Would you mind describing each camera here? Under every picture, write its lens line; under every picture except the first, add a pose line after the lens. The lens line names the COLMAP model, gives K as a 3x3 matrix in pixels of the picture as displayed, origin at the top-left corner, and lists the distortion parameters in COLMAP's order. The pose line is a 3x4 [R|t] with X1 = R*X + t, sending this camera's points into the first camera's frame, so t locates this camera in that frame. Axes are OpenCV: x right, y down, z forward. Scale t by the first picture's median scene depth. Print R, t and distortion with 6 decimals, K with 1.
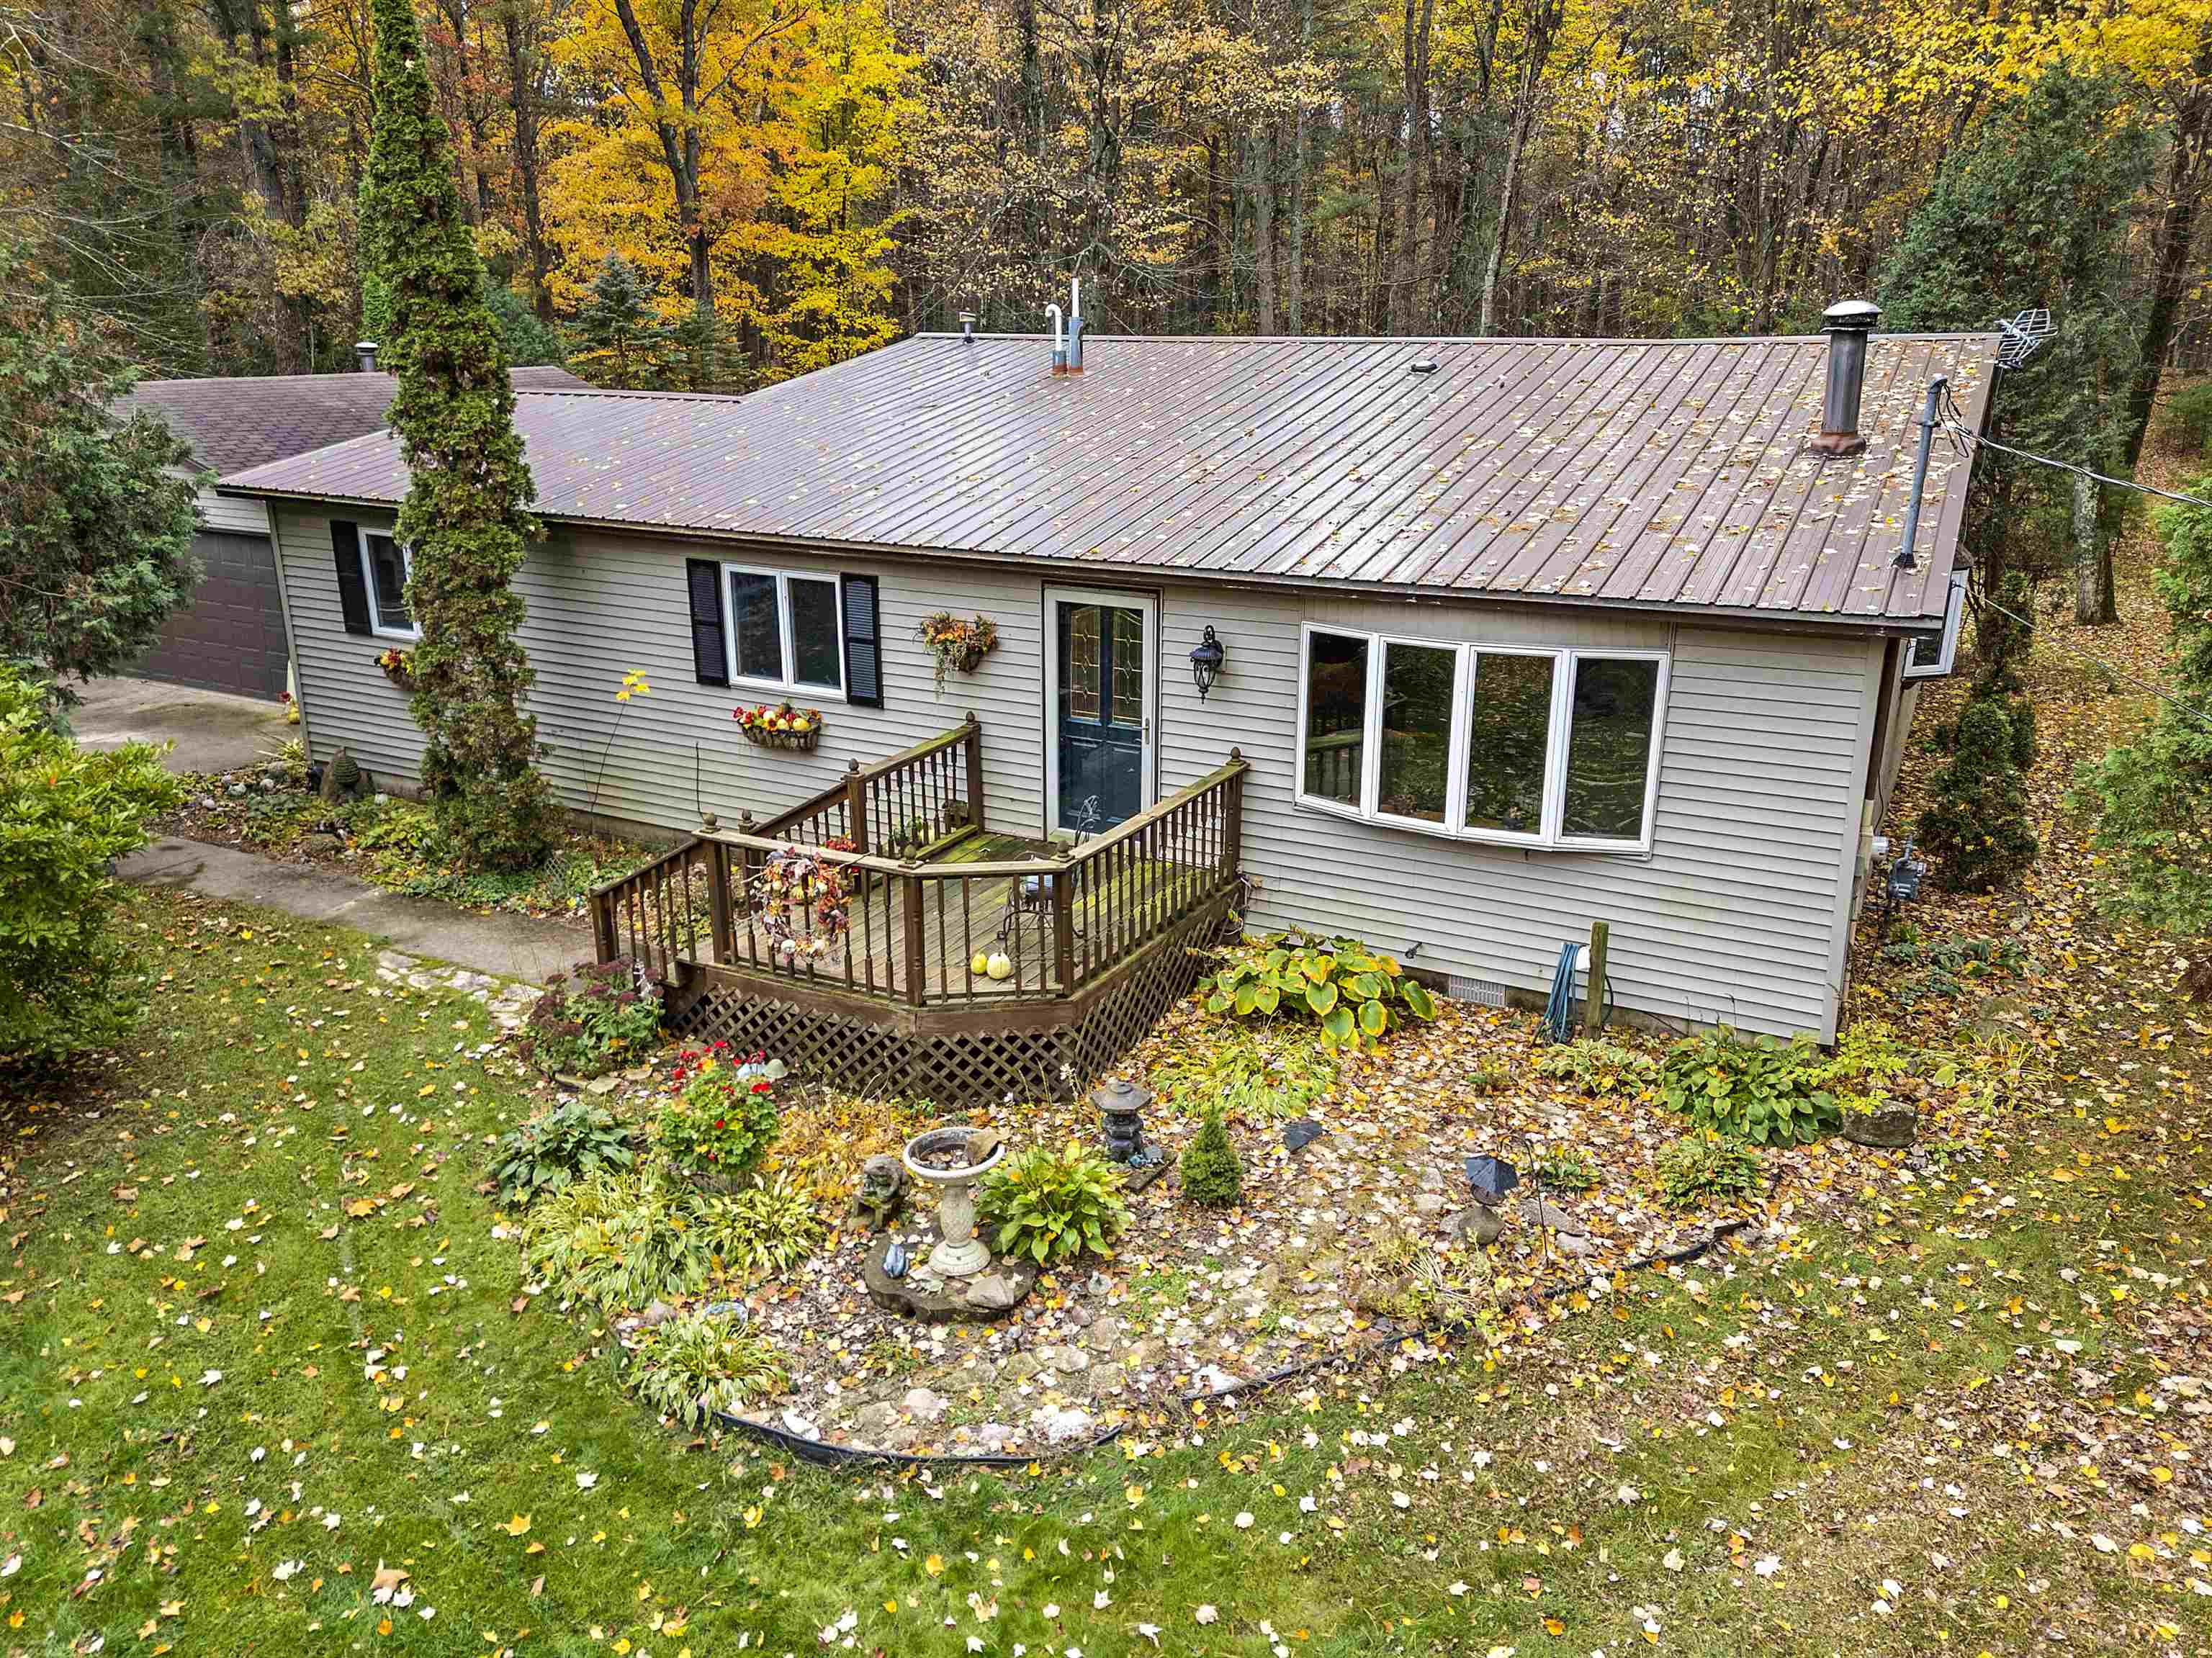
lens RADIAL K [[1607.1, 0, 1117.7], [0, 1607.1, 820.3], [0, 0, 1]] dist [0.069543, -0.049291]
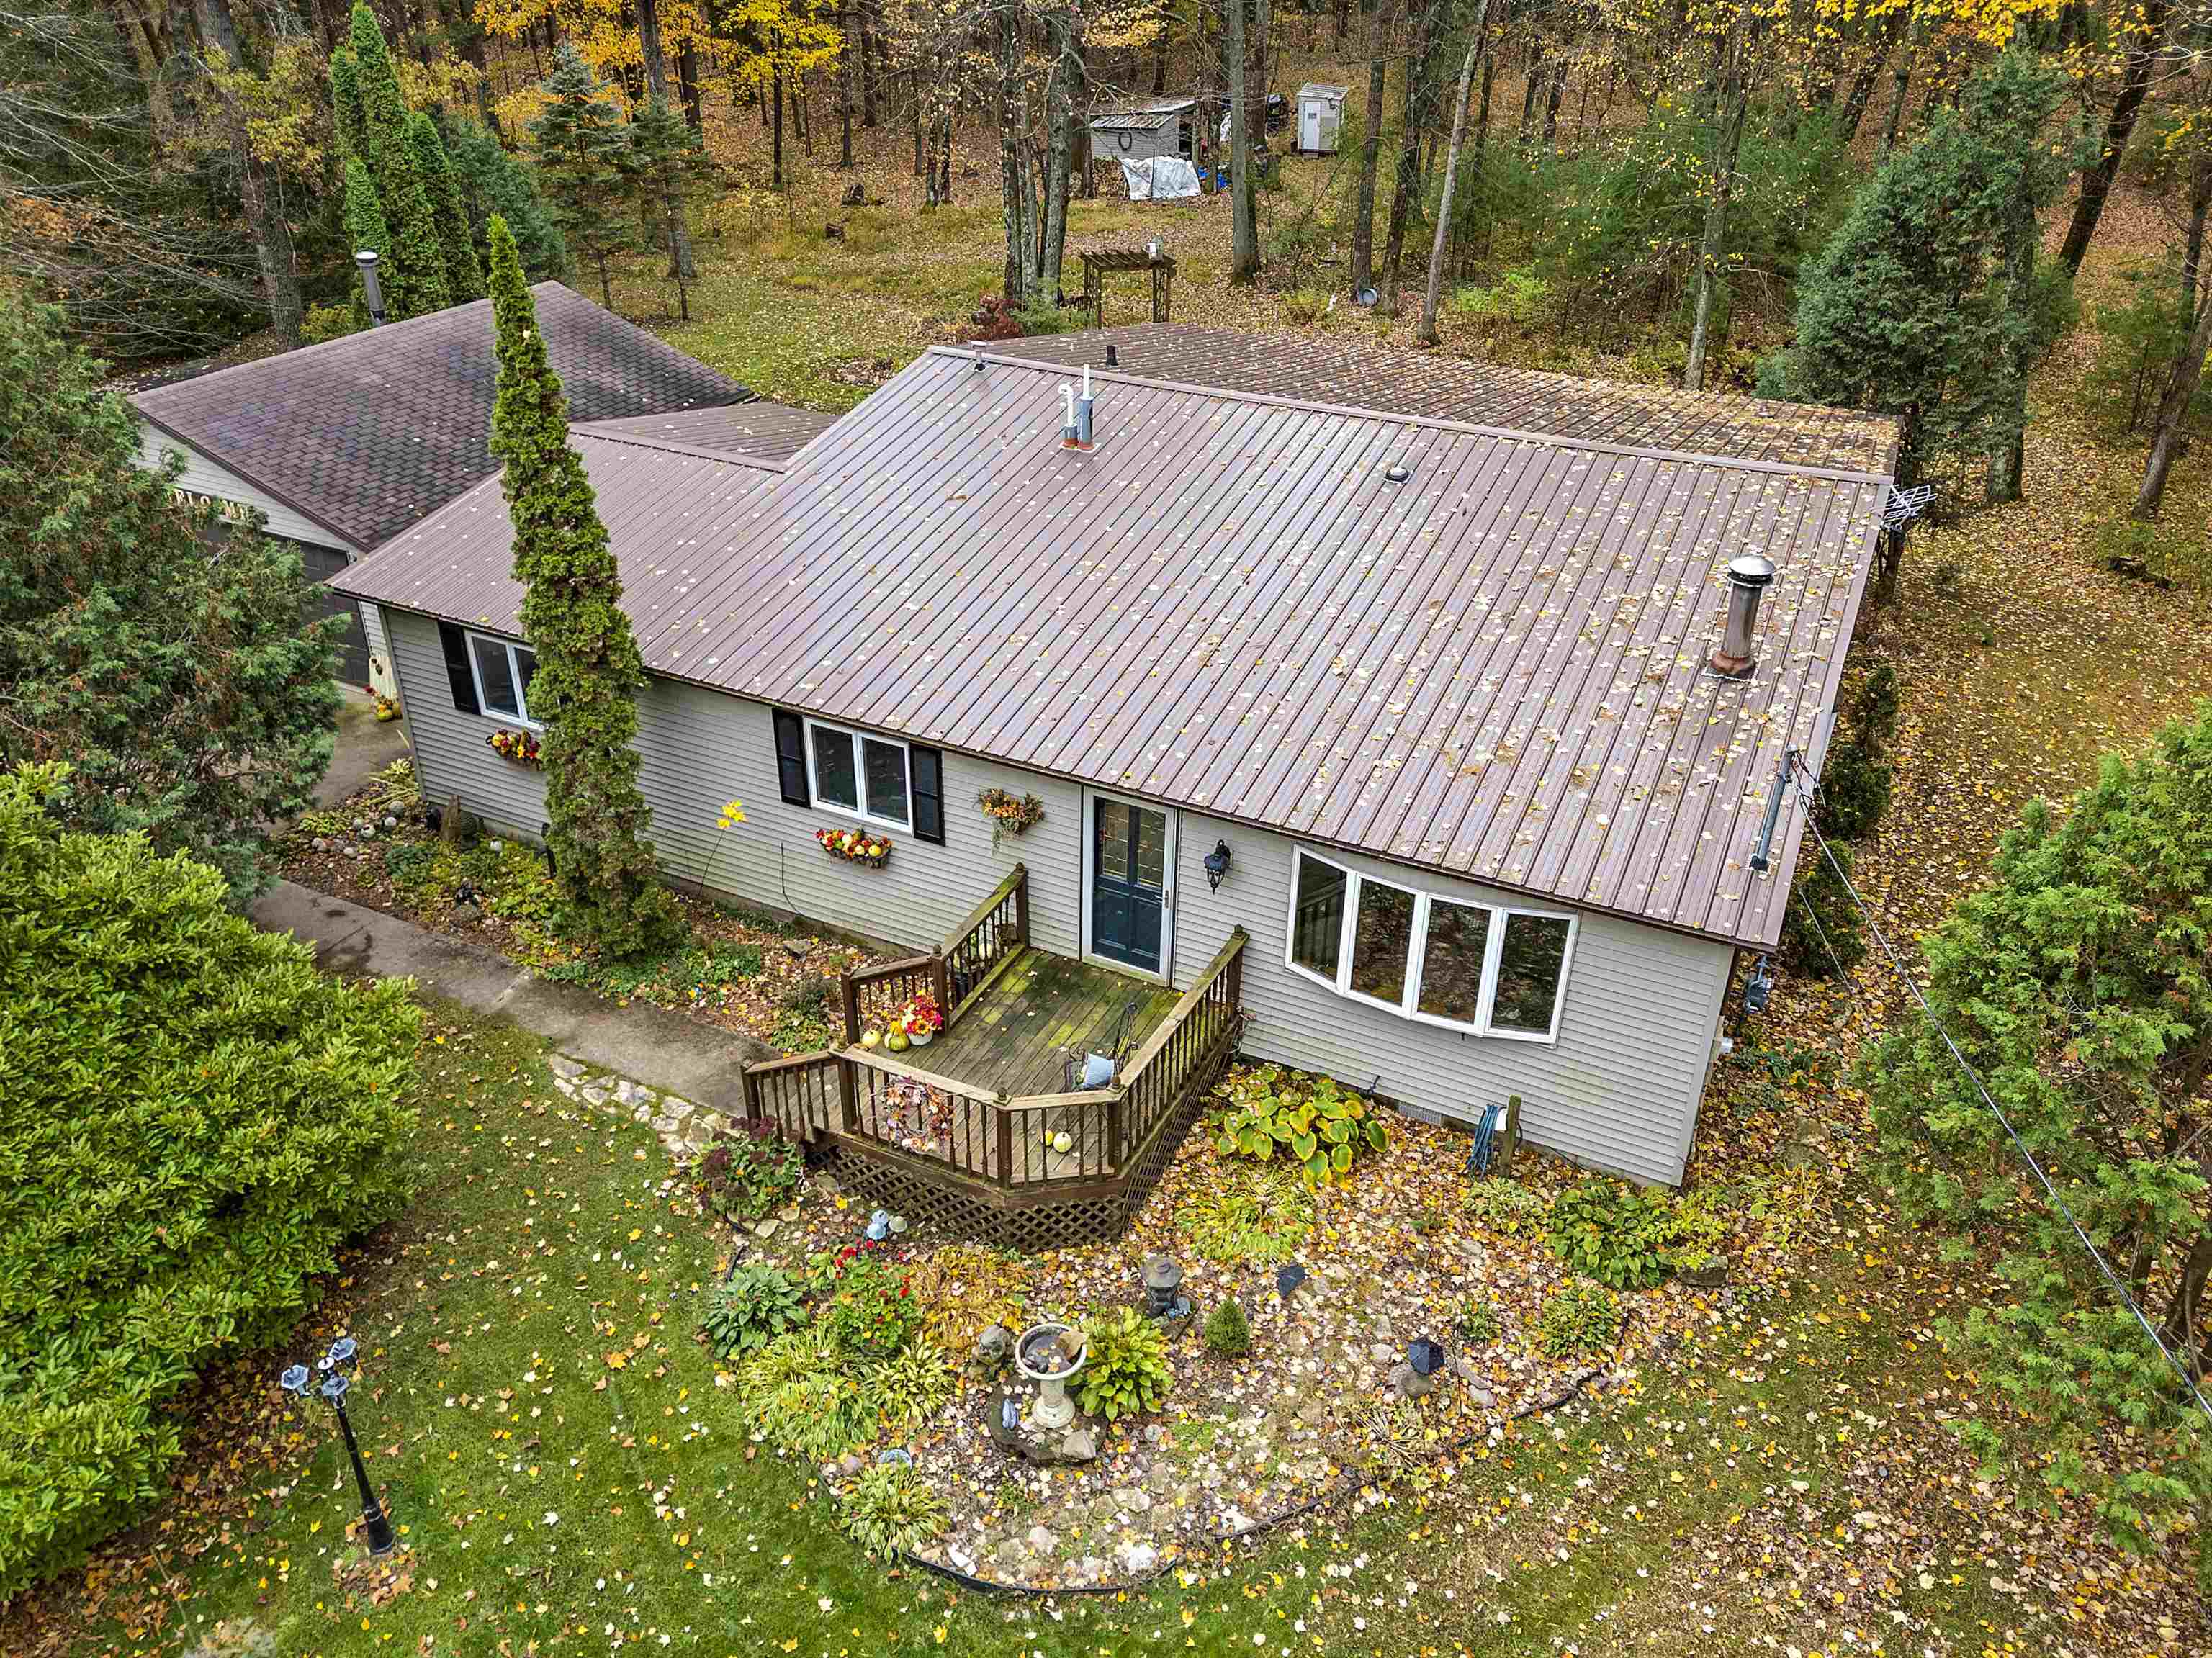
lens RADIAL K [[1607.1, 0, 1118.0], [0, 1607.1, 819.0], [0, 0, 1]] dist [0.069543, -0.049291]
pose [[0.999362, -0.004068, 0.035494, -0.078839], [-0.004015, 0.974418, 0.224706, -0.491995], [-0.035500, -0.224705, 0.973780, -0.245214]]
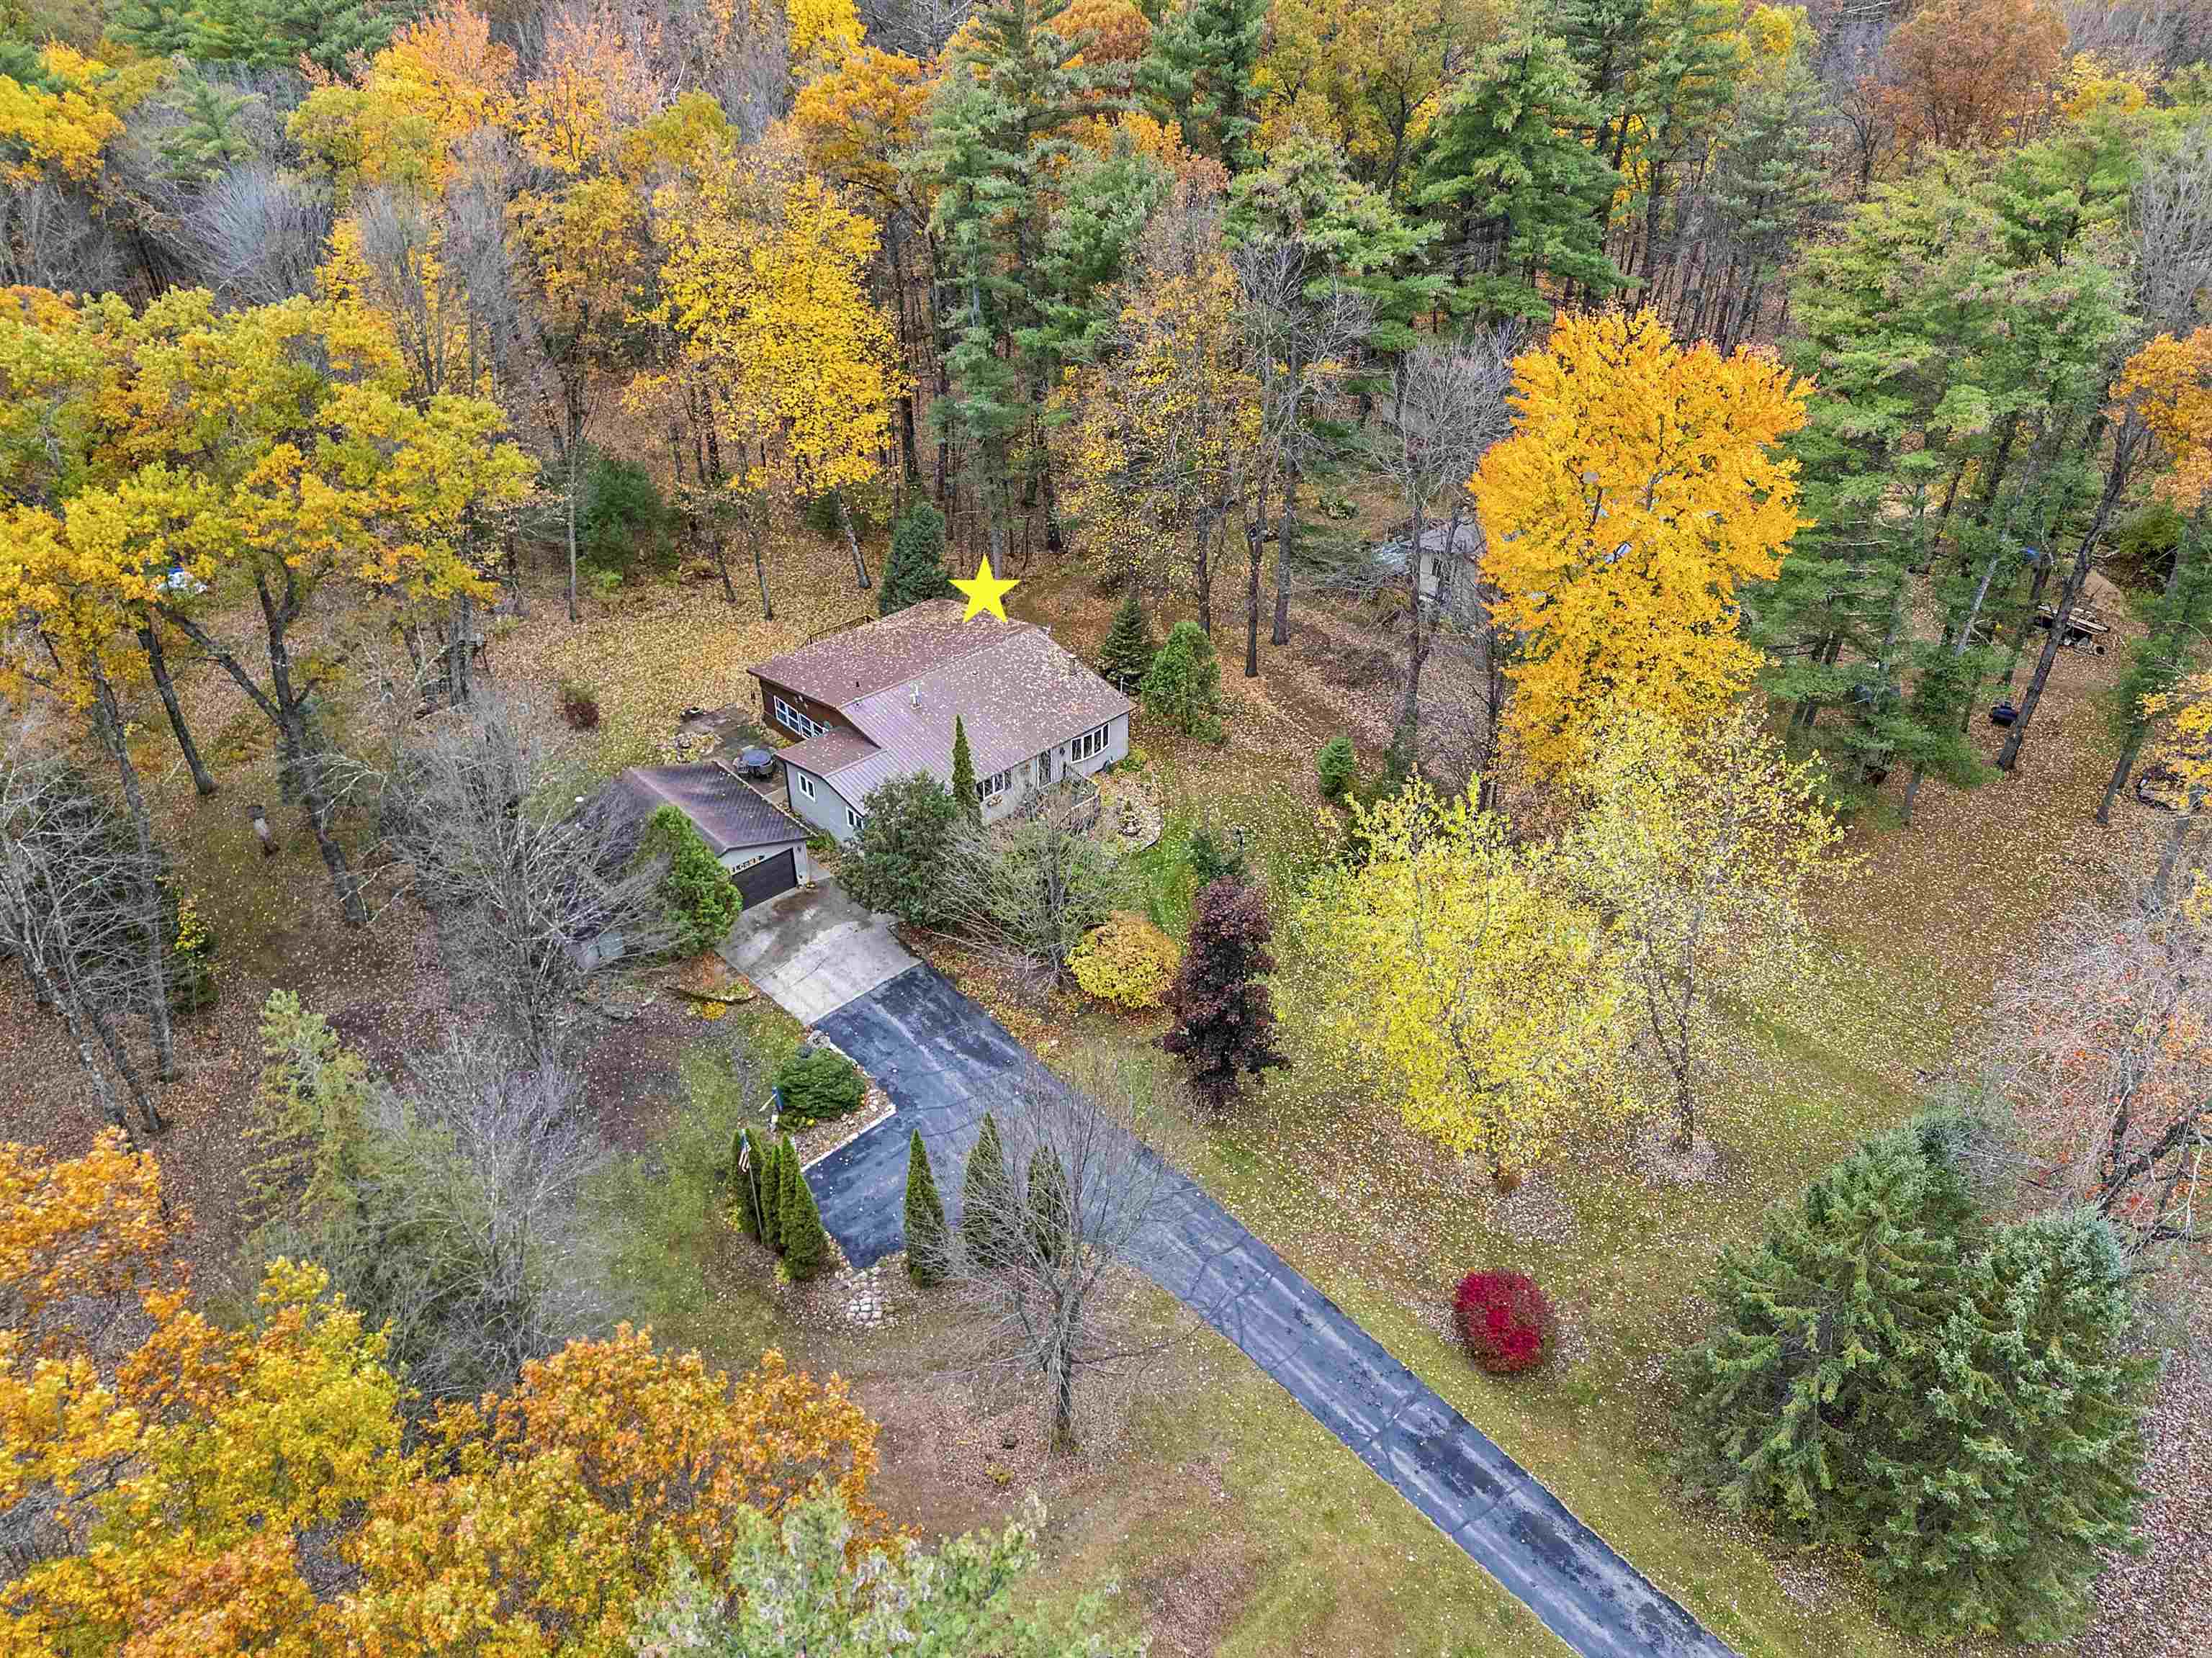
lens RADIAL K [[1607.1, 0, 1100.9], [0, 1607.1, 829.5], [0, 0, 1]] dist [0.069543, -0.049291]
pose [[0.341639, -0.543185, 0.766963, -5.908447], [0.283188, 0.837634, 0.467091, -3.312635], [-0.896151, 0.057618, 0.439992, -2.305891]]
